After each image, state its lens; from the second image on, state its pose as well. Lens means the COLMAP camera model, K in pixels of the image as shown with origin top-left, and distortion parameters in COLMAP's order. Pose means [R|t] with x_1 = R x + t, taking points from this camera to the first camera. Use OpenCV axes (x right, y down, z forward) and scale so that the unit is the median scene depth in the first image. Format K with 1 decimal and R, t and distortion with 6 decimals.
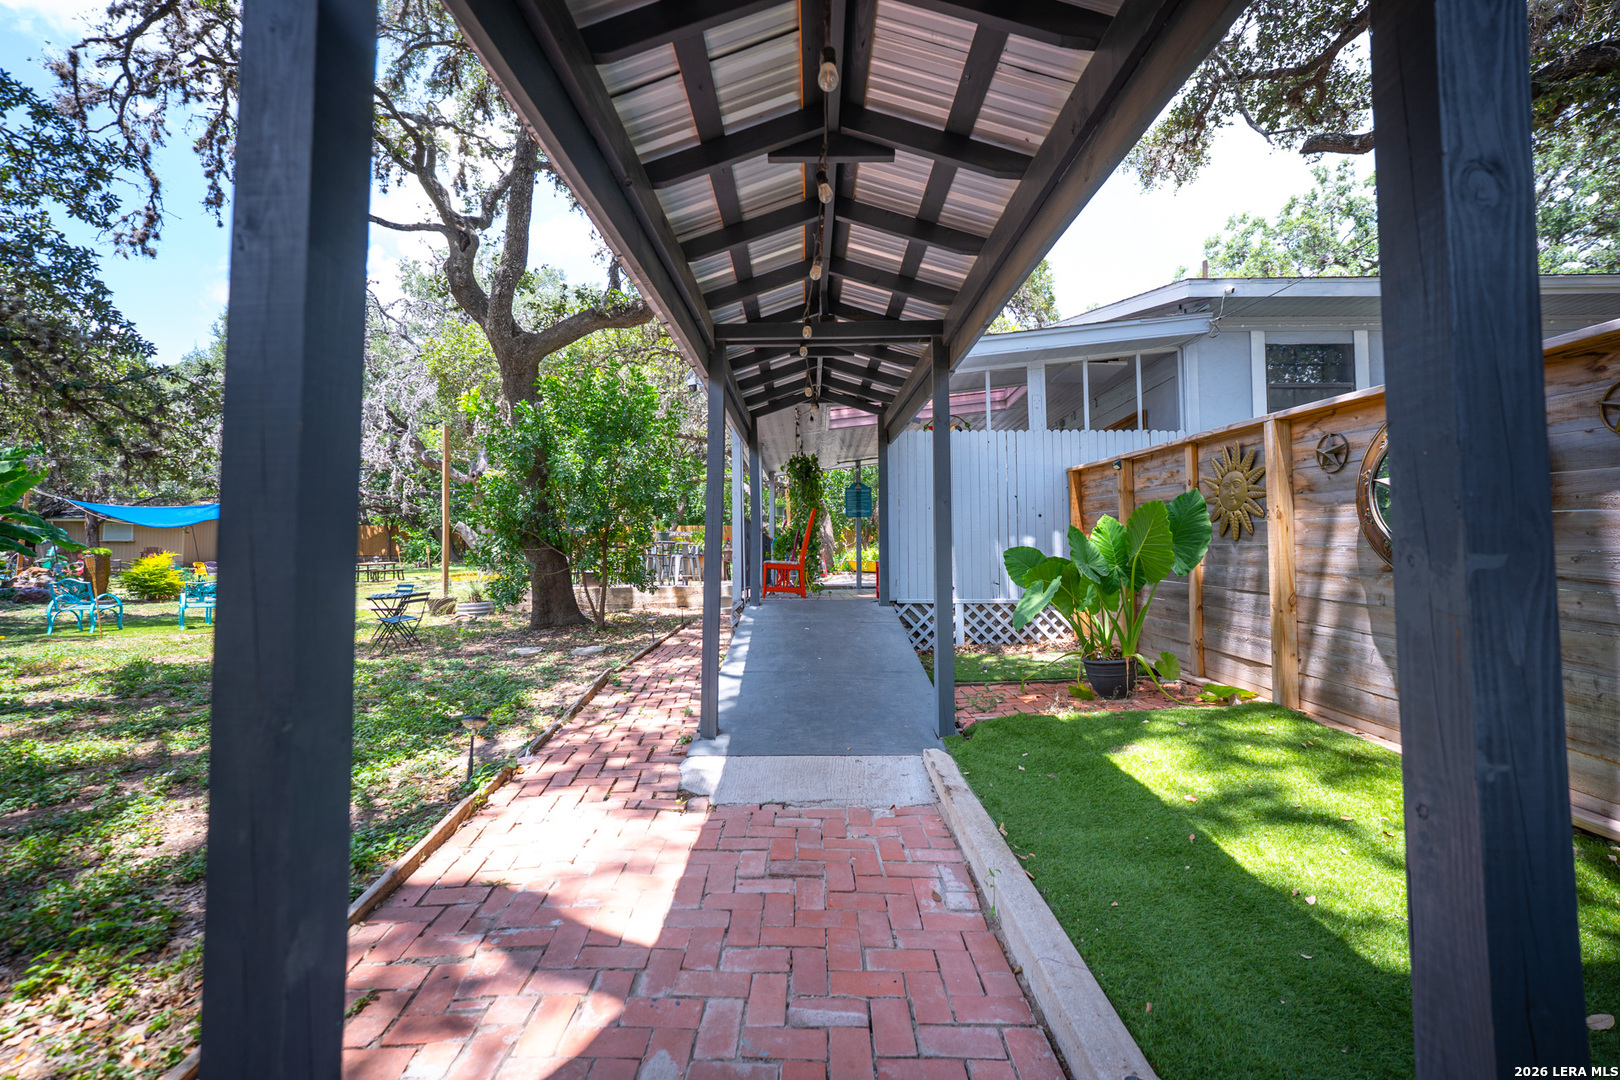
lens RADIAL K [[664.0, 0, 811.7], [0, 664.0, 538.6], [0, 0, 1]] dist [-0.013644, 0.000080]
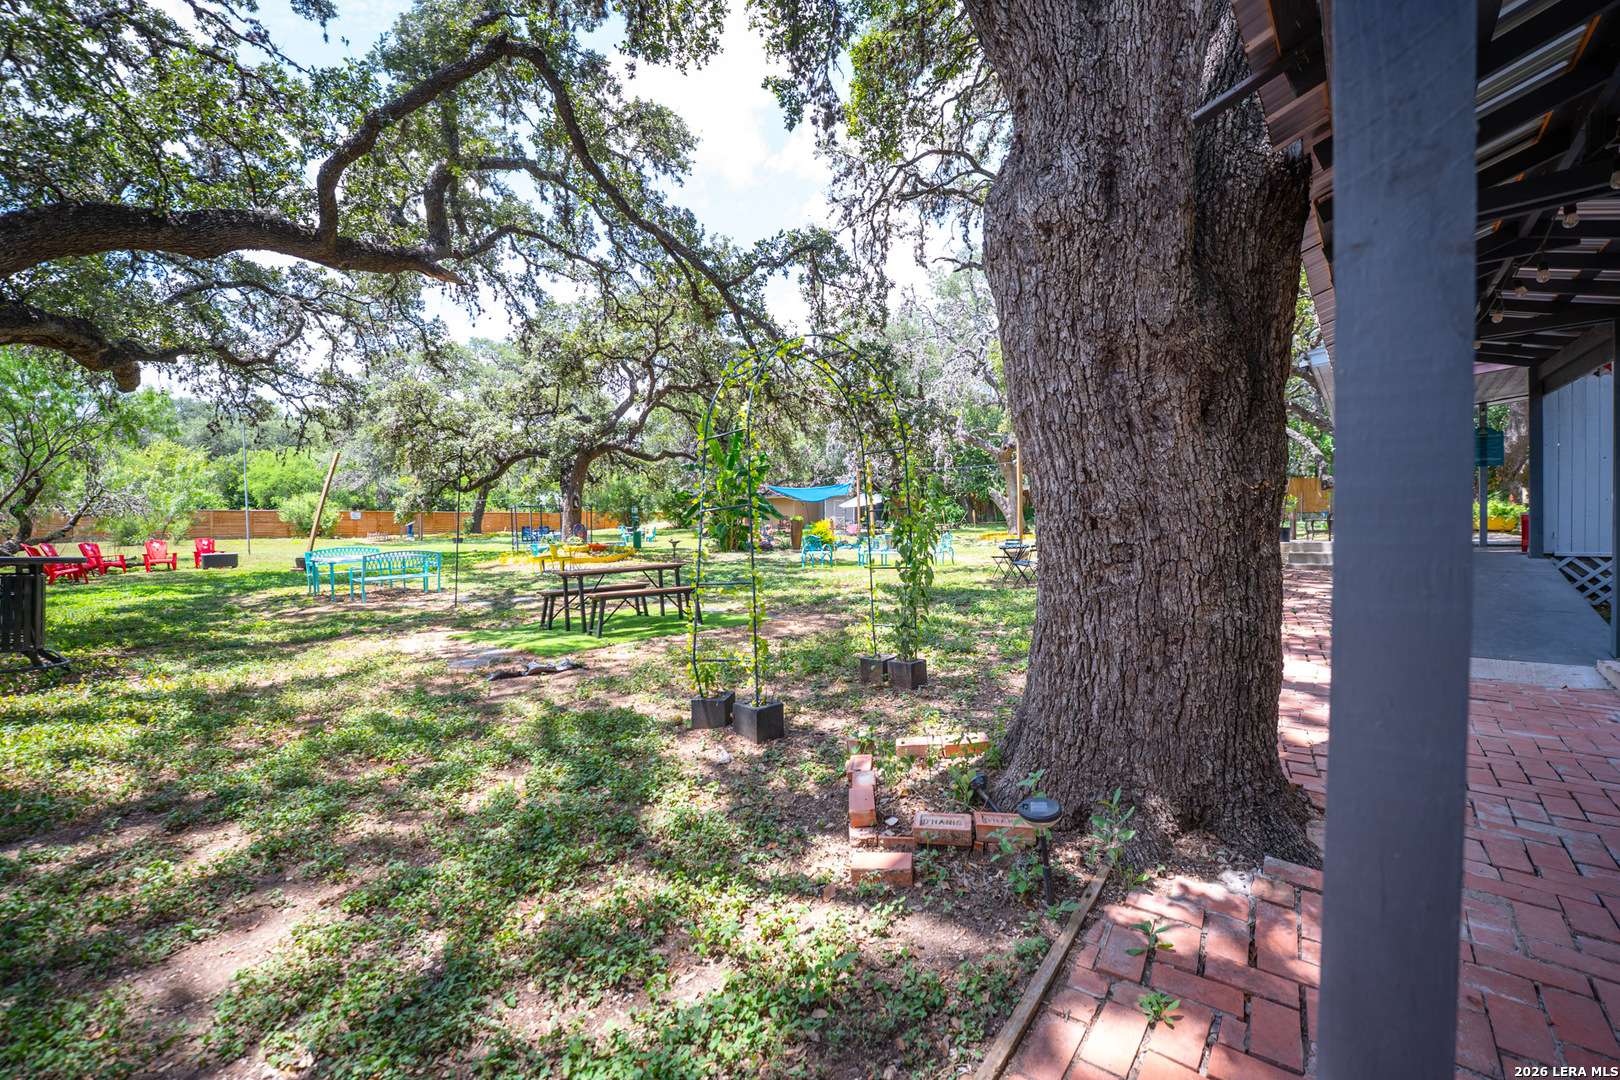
lens RADIAL K [[664.0, 0, 800.0], [0, 664.0, 541.8], [0, 0, 1]] dist [-0.013644, 0.000080]
pose [[0.757431, 0.010936, -0.652824, -0.094945], [0.028752, 0.998331, 0.050082, -0.007998], [0.652282, -0.056704, 0.755852, -0.500488]]
